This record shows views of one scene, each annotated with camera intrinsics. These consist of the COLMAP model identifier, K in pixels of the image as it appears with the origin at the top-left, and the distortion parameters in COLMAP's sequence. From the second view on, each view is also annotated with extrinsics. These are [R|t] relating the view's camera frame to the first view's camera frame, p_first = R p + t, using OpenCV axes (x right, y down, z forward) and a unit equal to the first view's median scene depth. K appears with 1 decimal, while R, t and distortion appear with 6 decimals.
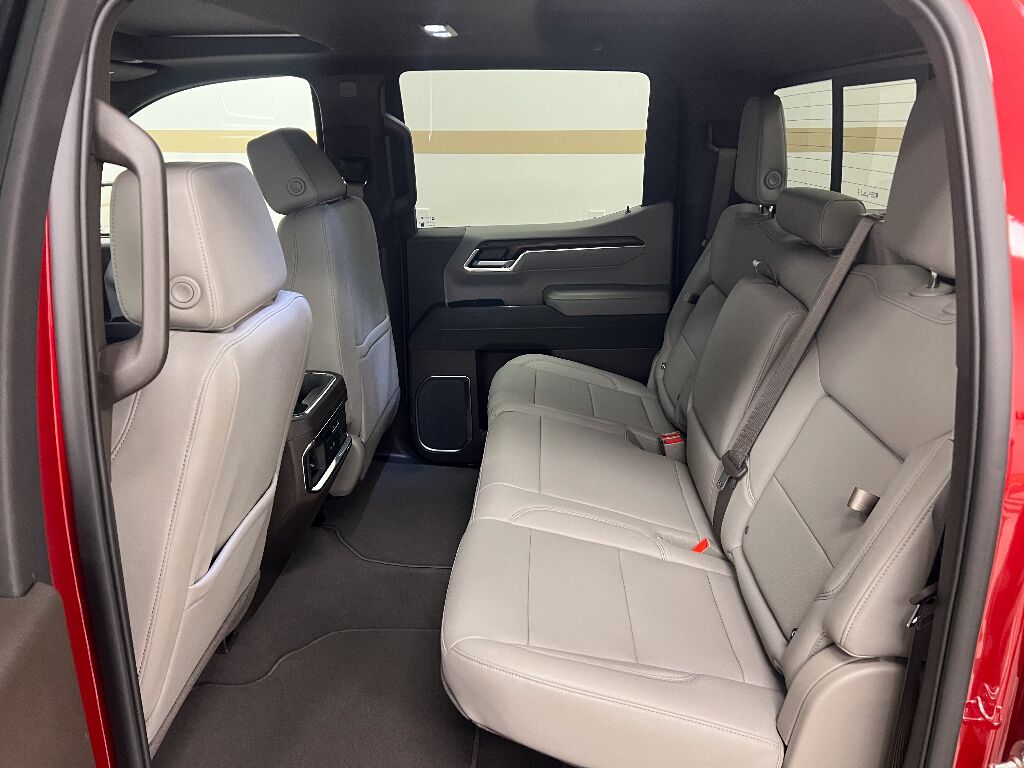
lens RADIAL K [[783.7, 0, 512.0], [0, 783.7, 384.0], [0, 0, 1]] dist [0.069904, -0.048266]
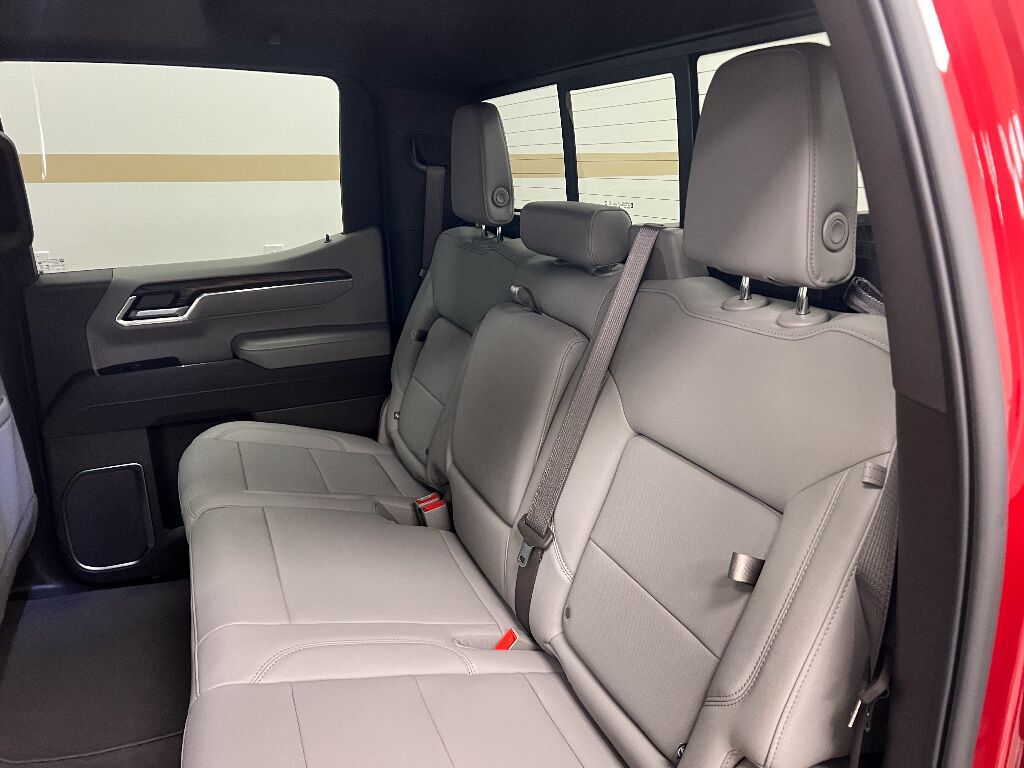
lens RADIAL K [[767.5, 0, 517.2], [0, 767.5, 377.3], [0, 0, 1]] dist [0.068965, -0.087031]
pose [[0.902208, -0.112629, 0.416336, -0.035740], [0.134880, 0.990564, -0.024314, -0.028722], [-0.409669, 0.078092, 0.908886, 0.194766]]
